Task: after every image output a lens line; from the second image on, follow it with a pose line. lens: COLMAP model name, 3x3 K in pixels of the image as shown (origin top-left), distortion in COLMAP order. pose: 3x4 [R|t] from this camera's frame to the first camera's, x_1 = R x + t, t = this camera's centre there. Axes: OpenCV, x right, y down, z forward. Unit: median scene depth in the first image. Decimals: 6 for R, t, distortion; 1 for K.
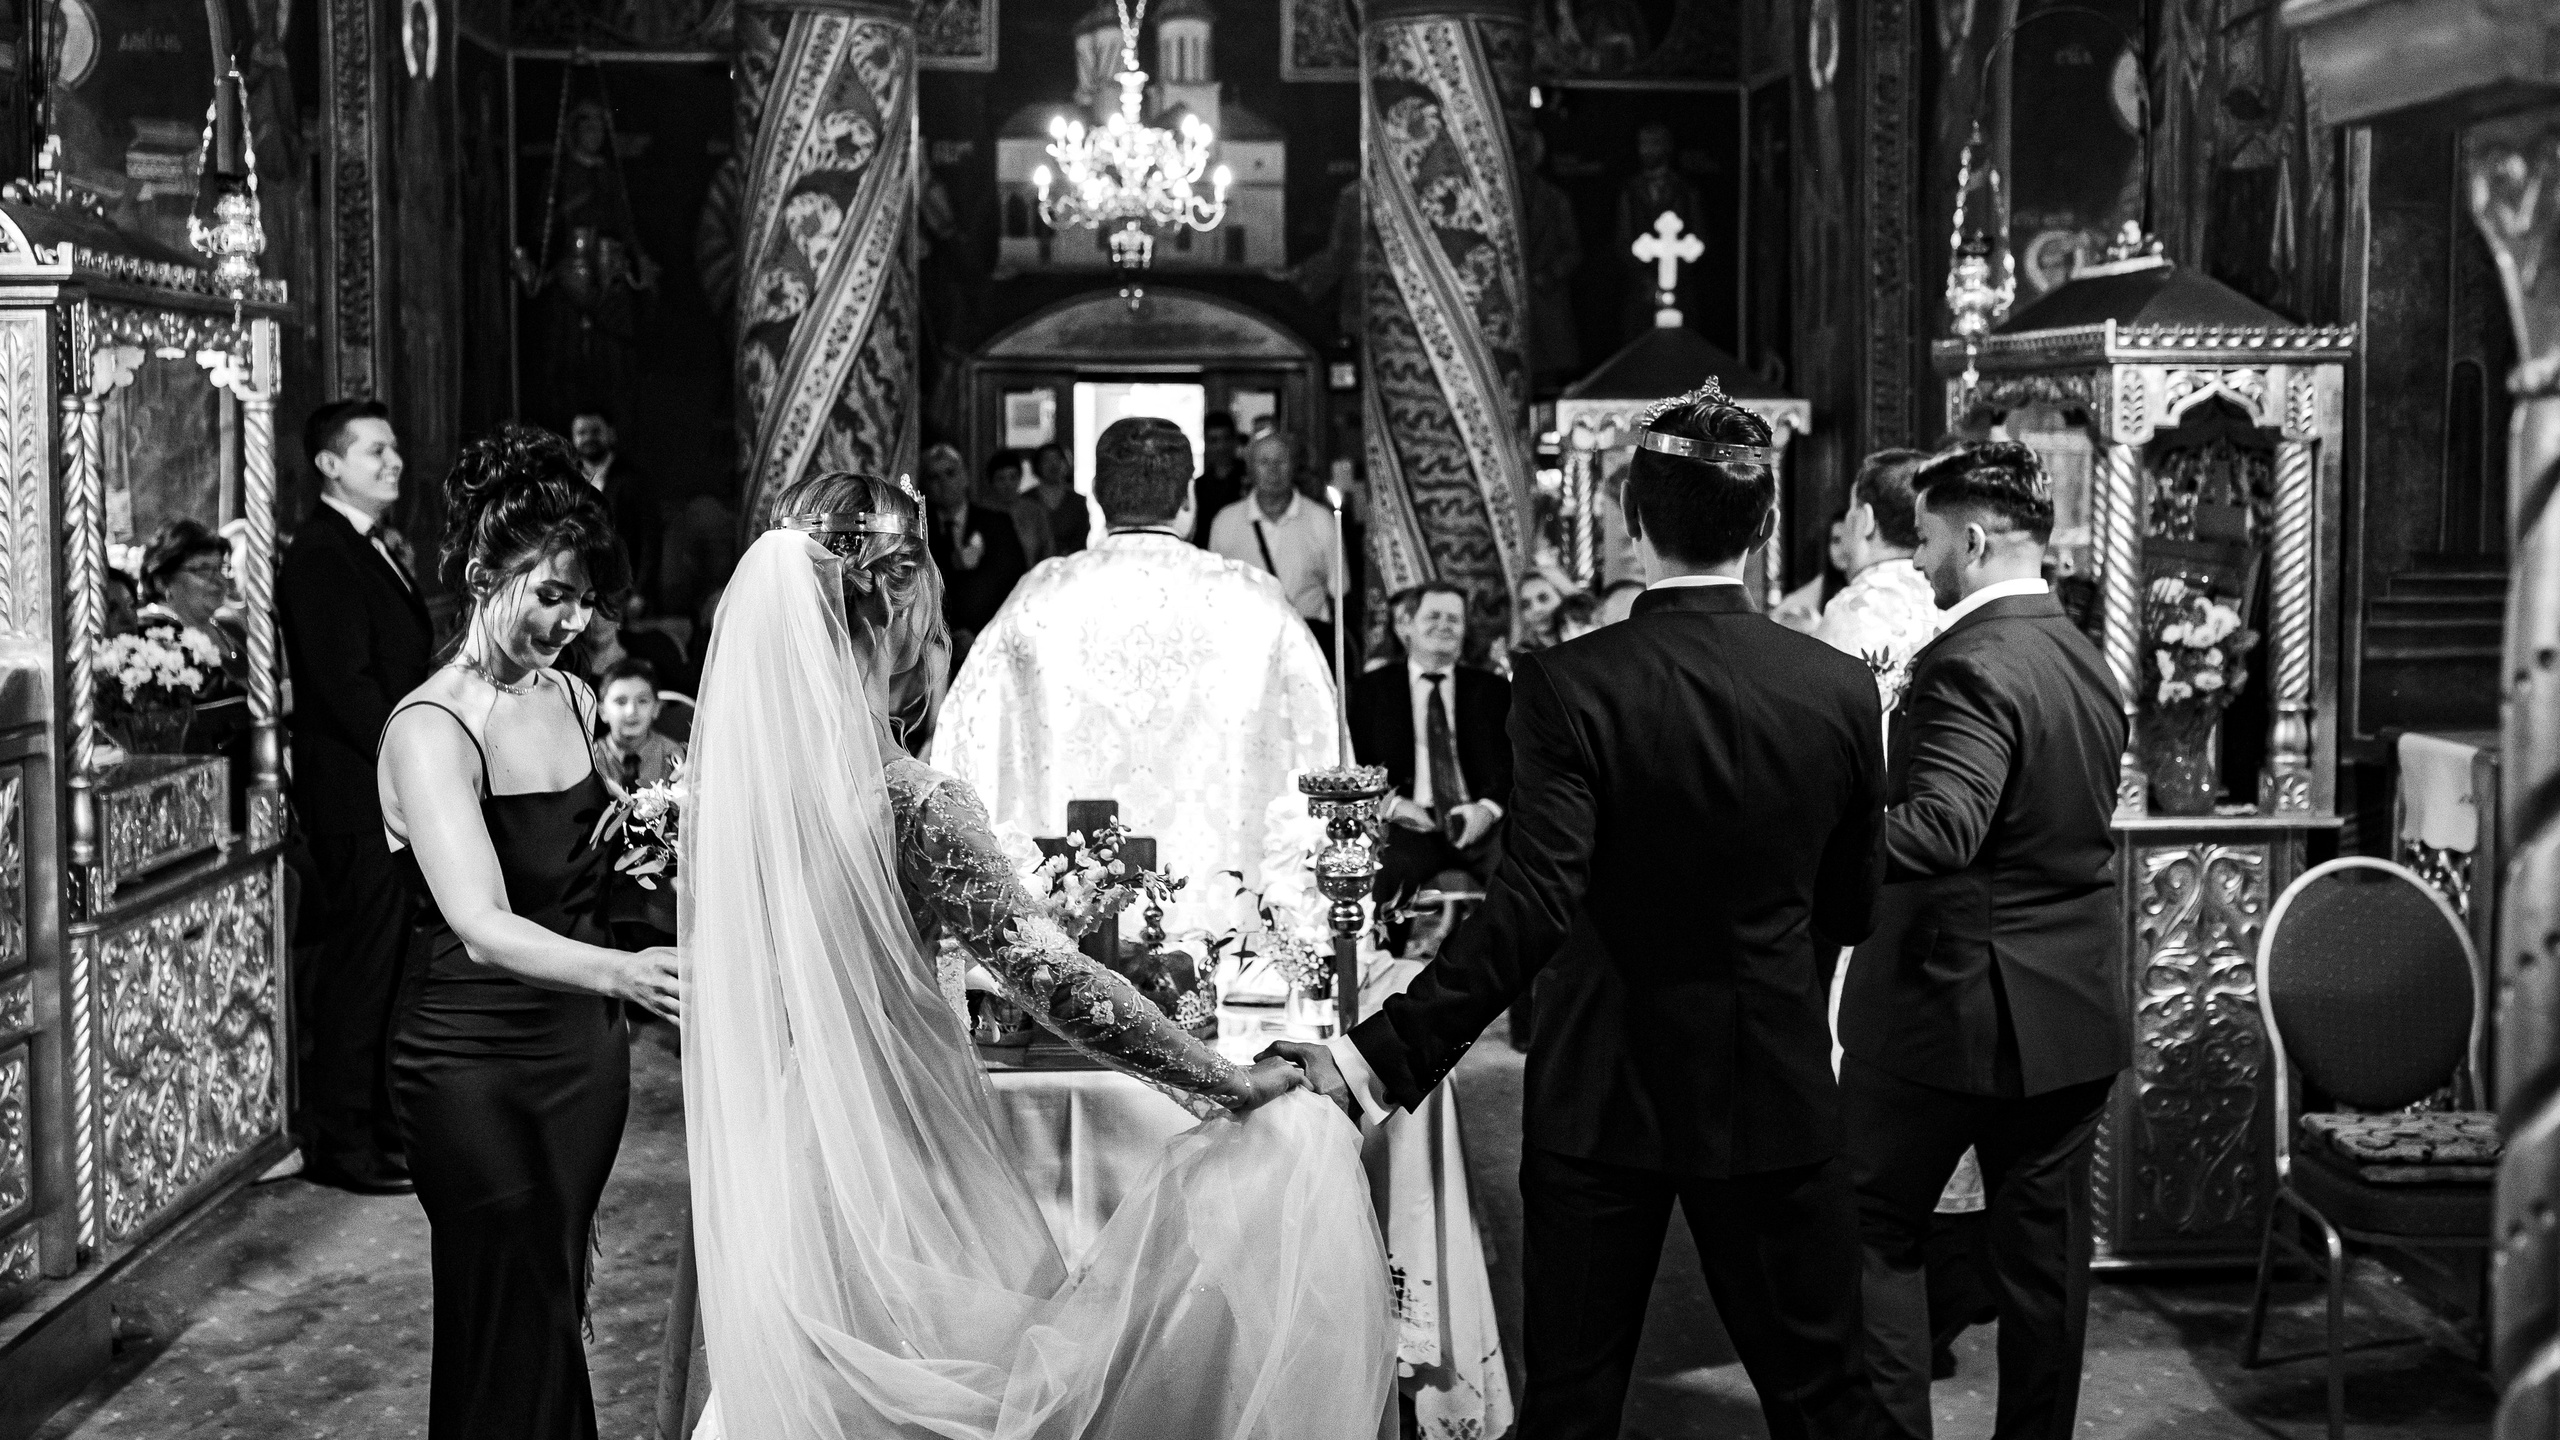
lens RADIAL K [[2585.1, 0, 1293.1], [0, 2585.1, 606.4], [0, 0, 1]] dist [0.019451, 0.007347]
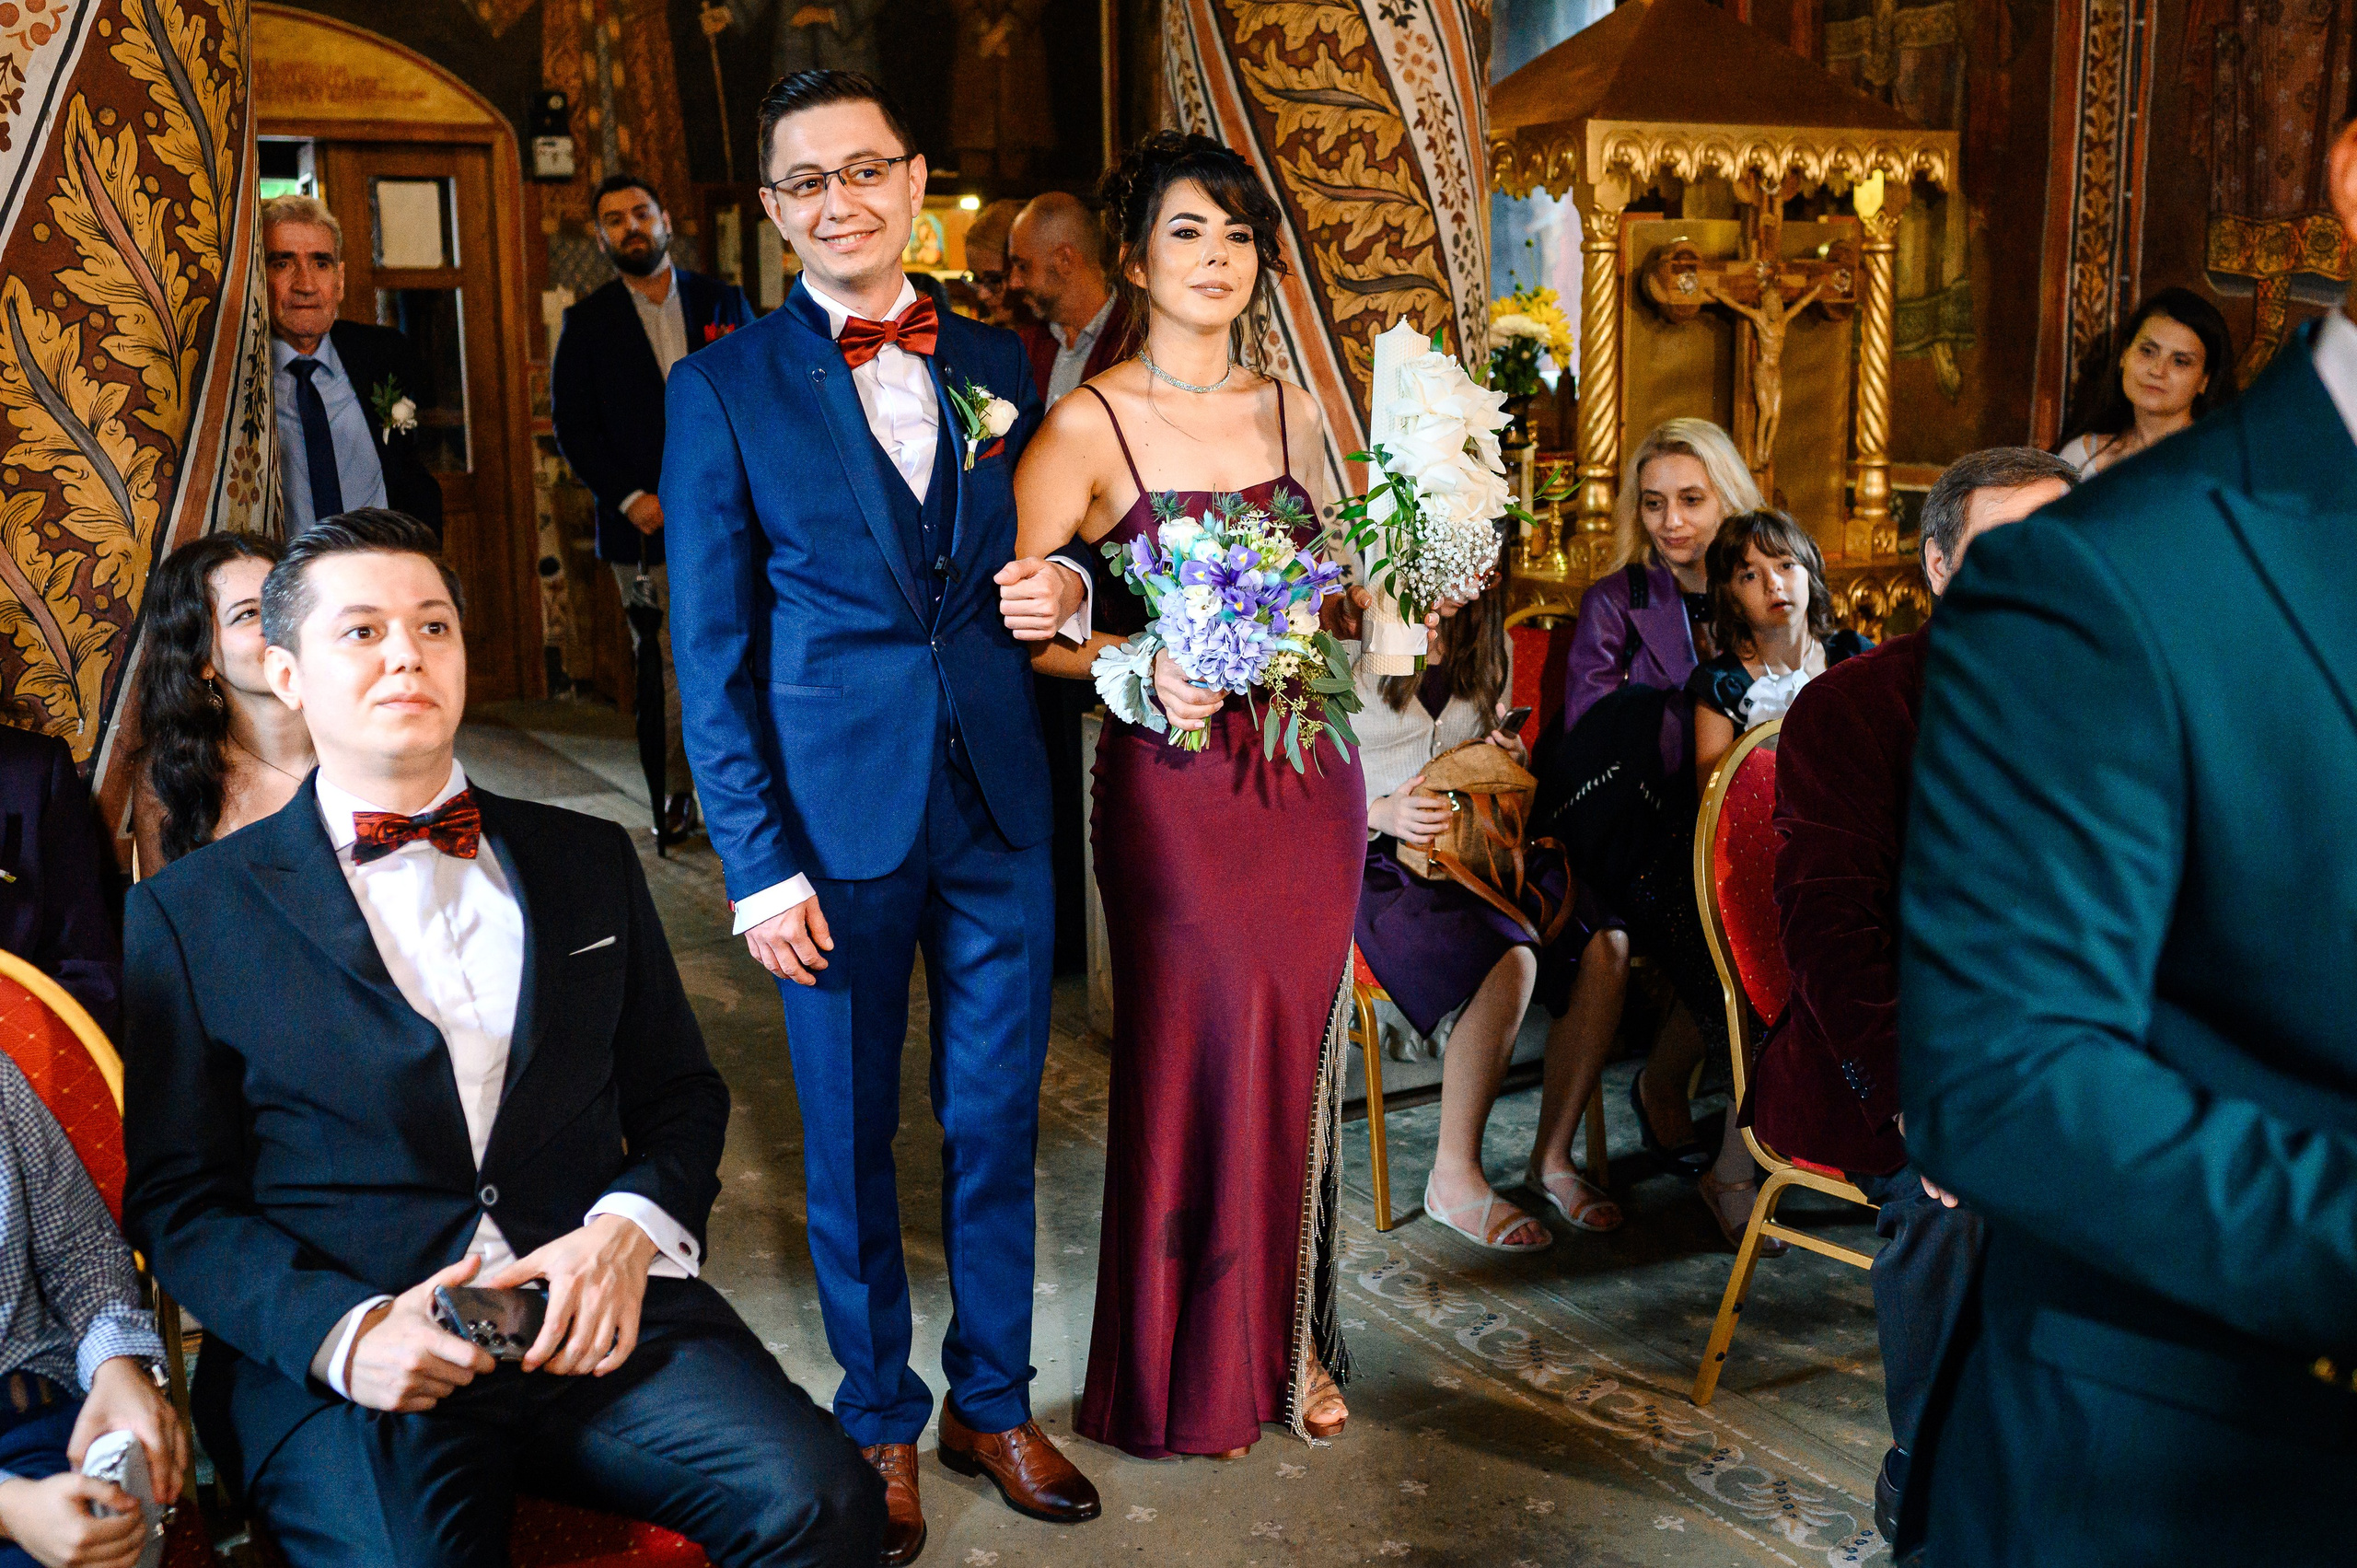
lens RADIAL K [[2539.8, 0, 1255.2], [0, 2539.8, 796.4], [0, 0, 1]] dist [-0.003648, 0.010562]
pose [[0.892157, -0.088167, 0.443039, -0.194910], [0.032932, 0.990853, 0.130868, -0.013478], [-0.450524, -0.102165, 0.886899, 0.565913]]
